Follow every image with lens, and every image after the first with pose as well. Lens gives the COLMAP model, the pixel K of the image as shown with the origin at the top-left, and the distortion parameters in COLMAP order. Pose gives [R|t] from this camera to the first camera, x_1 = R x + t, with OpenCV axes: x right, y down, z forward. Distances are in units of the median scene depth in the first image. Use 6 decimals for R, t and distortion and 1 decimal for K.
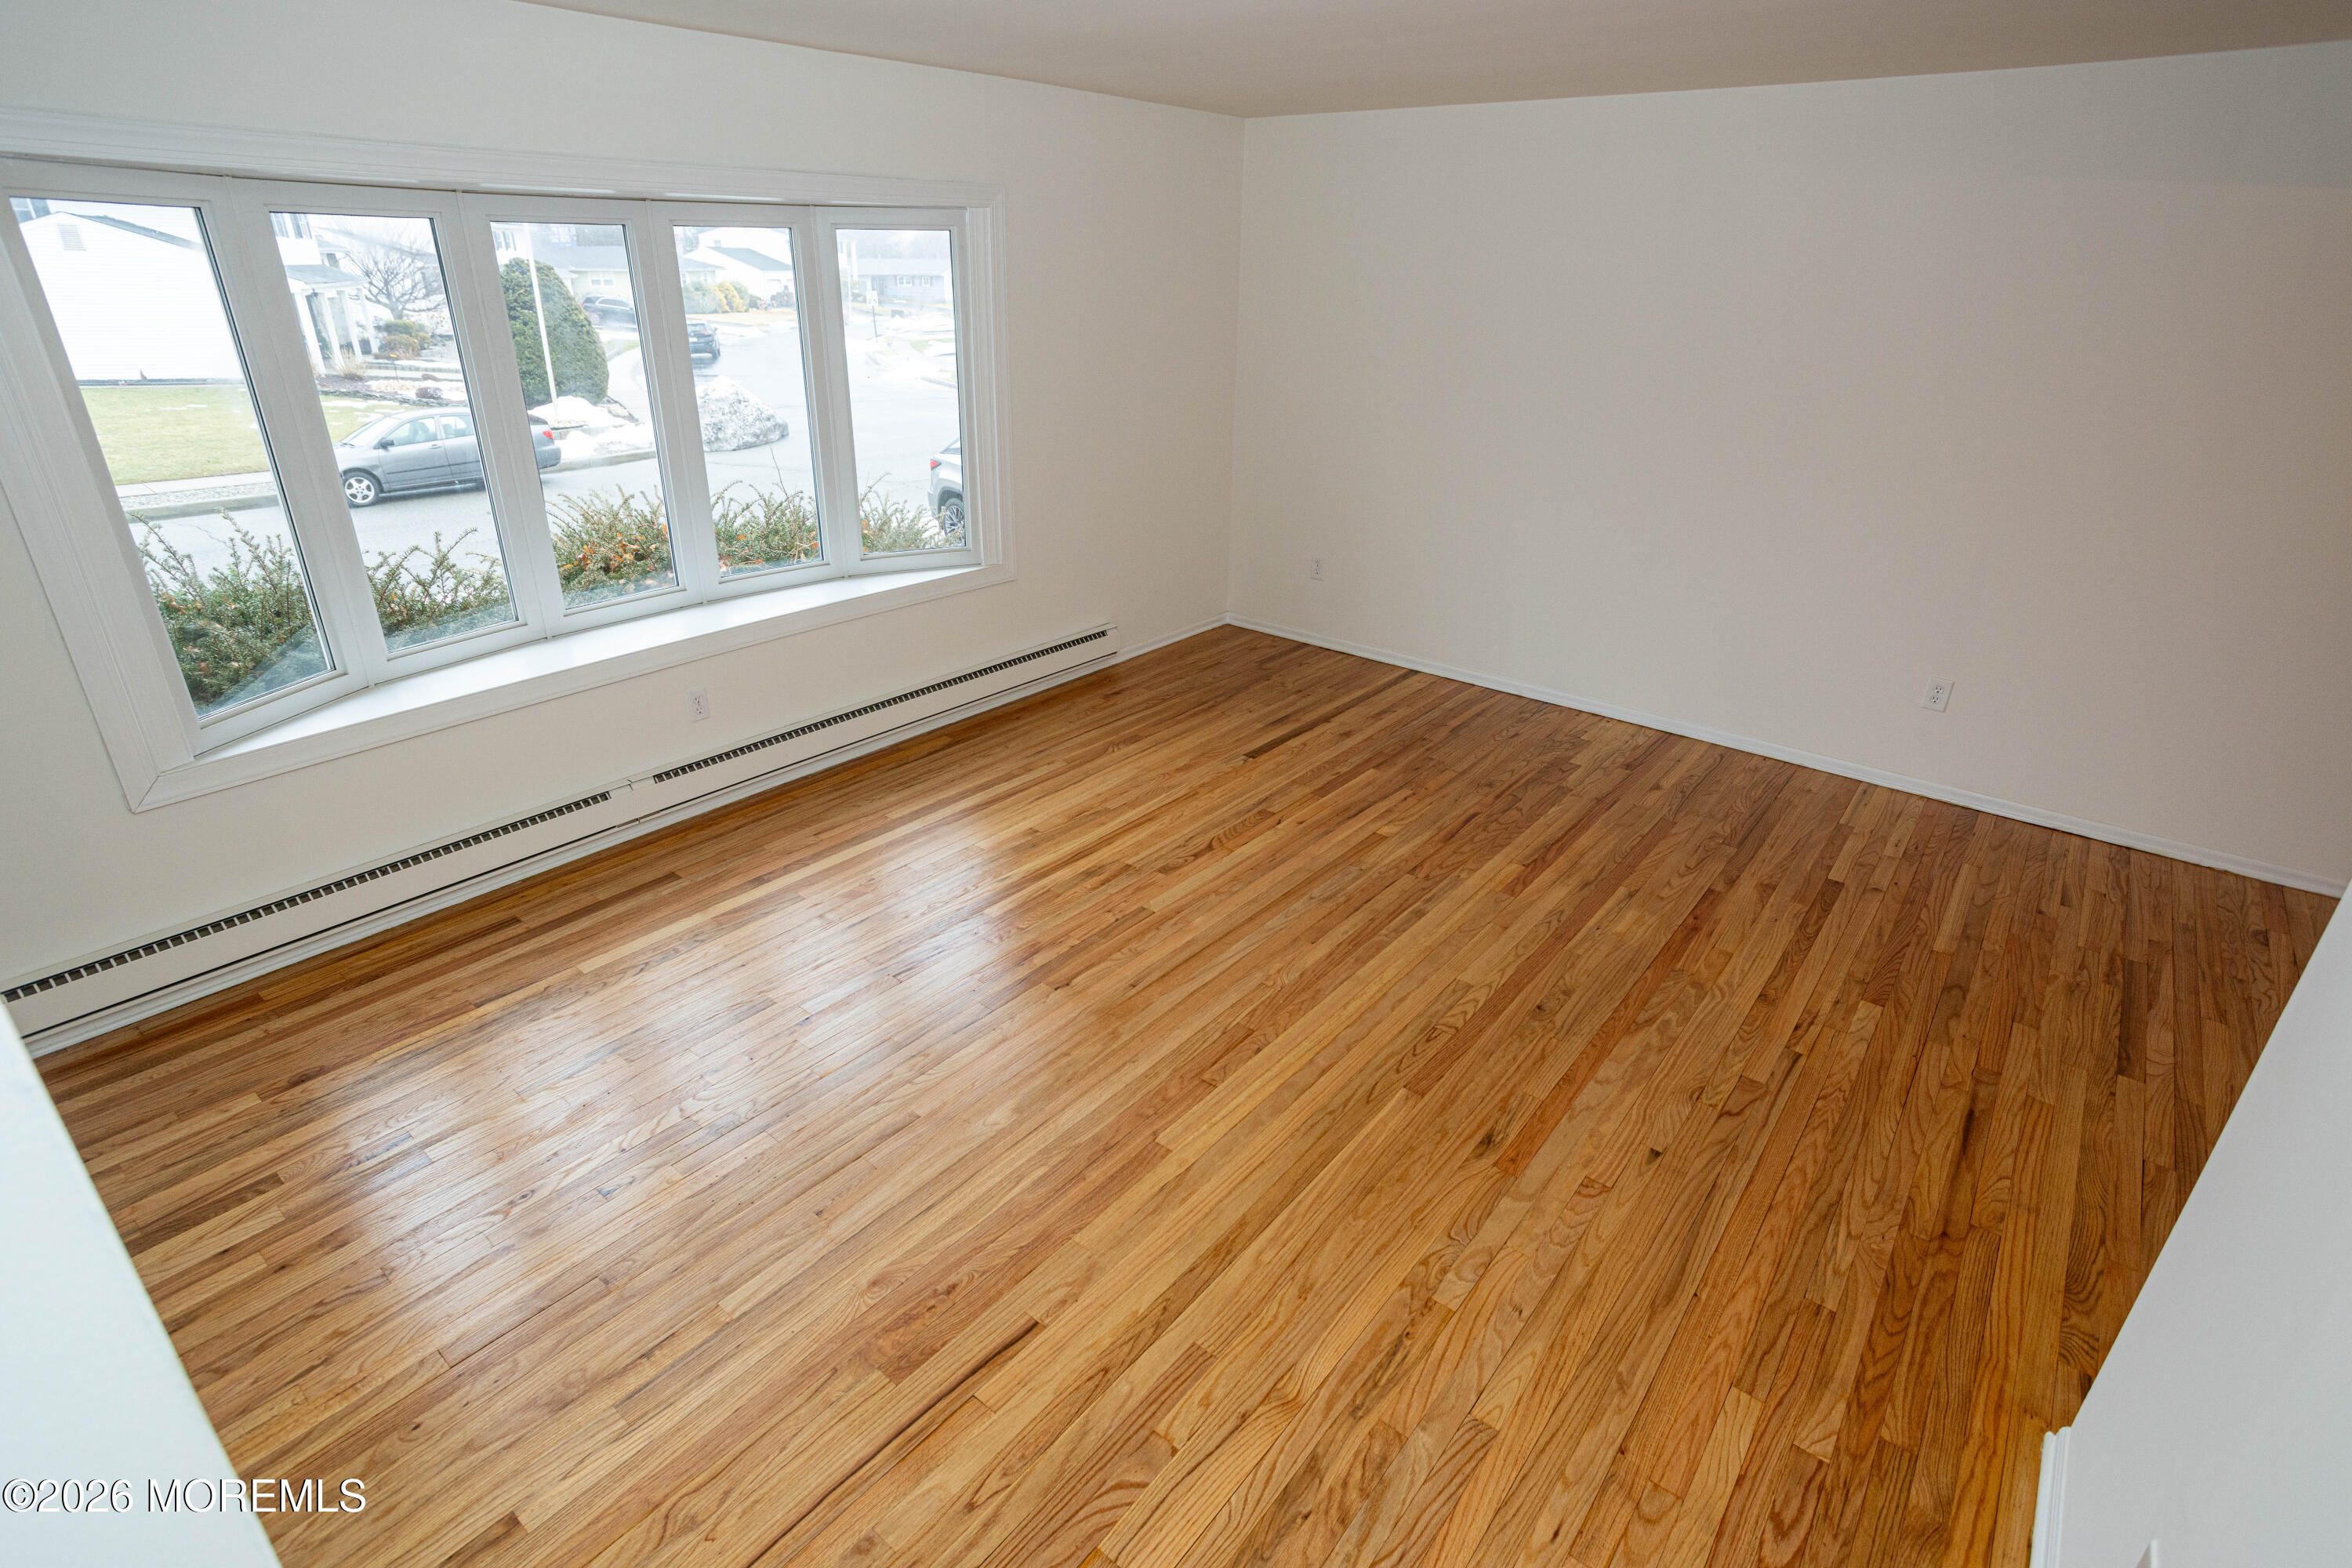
lens RADIAL K [[1150.9, 0, 1169.3], [0, 1150.9, 782.1], [0, 0, 1]] dist [-0.058928, 0.034188]
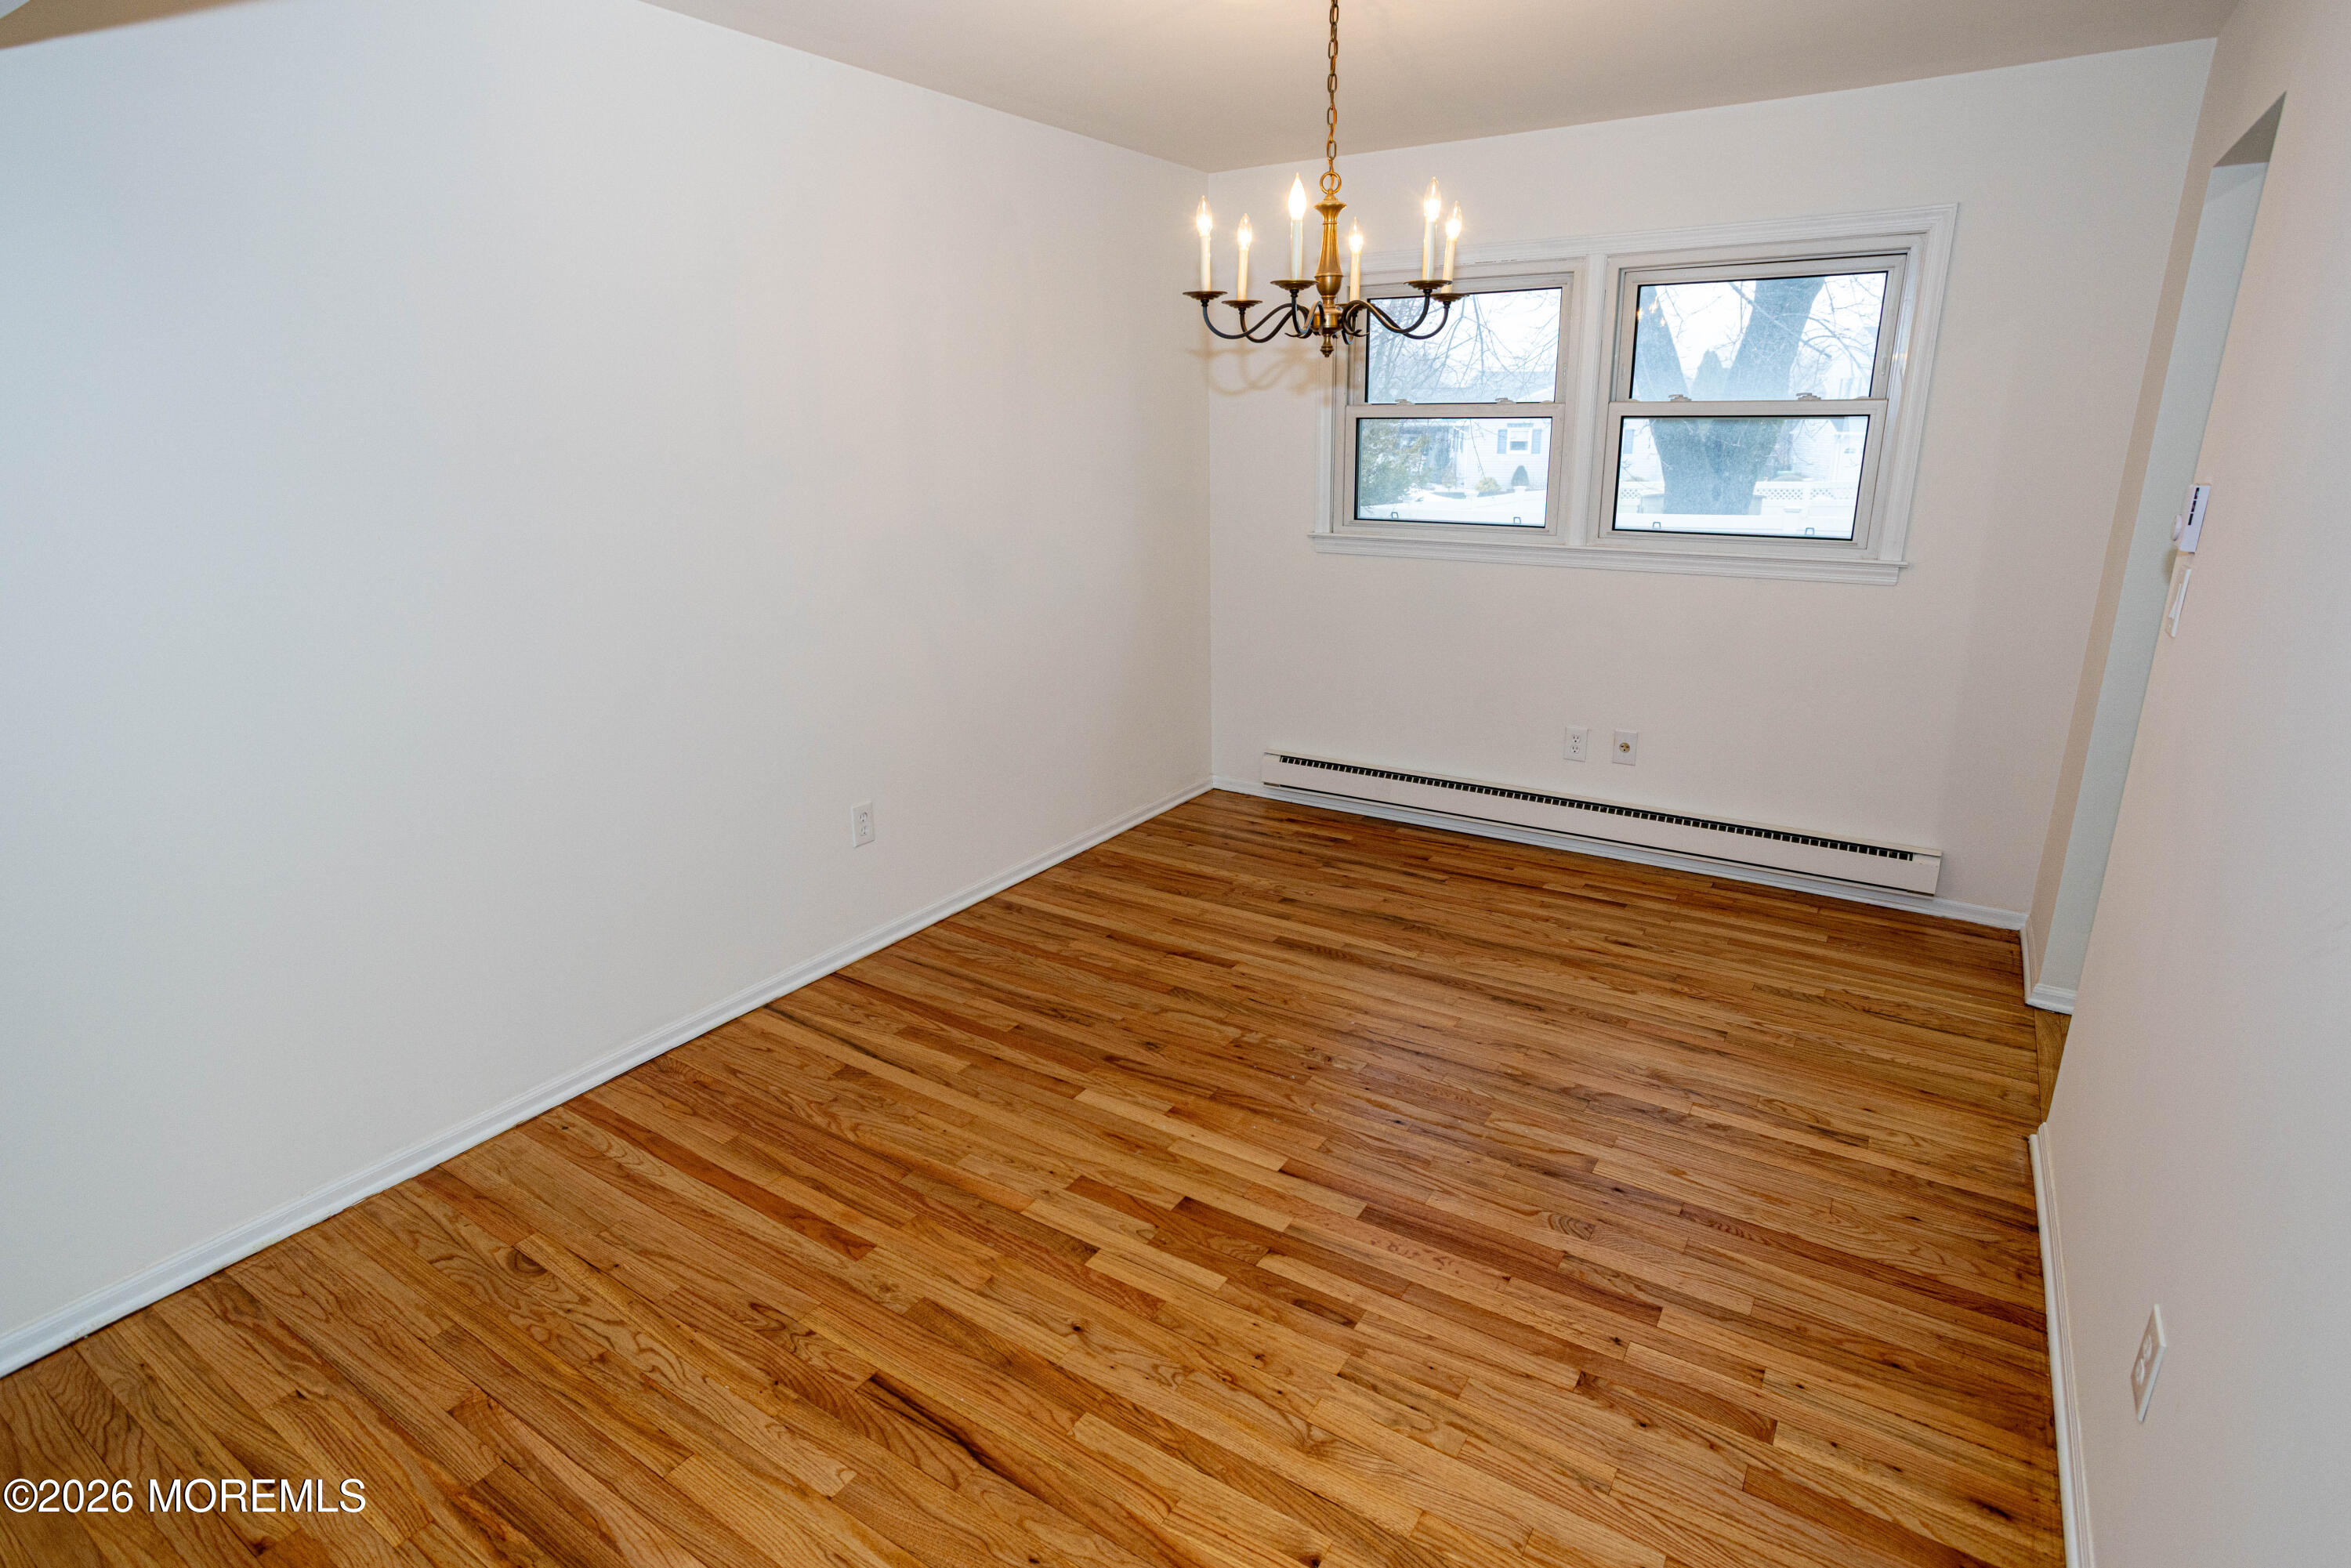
lens RADIAL K [[1199.6, 0, 1172.2], [0, 1199.6, 785.7], [0, 0, 1]] dist [-0.053880, 0.029290]
pose [[-0.106053, -0.303657, 0.946861, 0.368752], [0.422936, 0.848028, 0.319333, -0.135619], [-0.899932, 0.434328, 0.038491, 0.498435]]
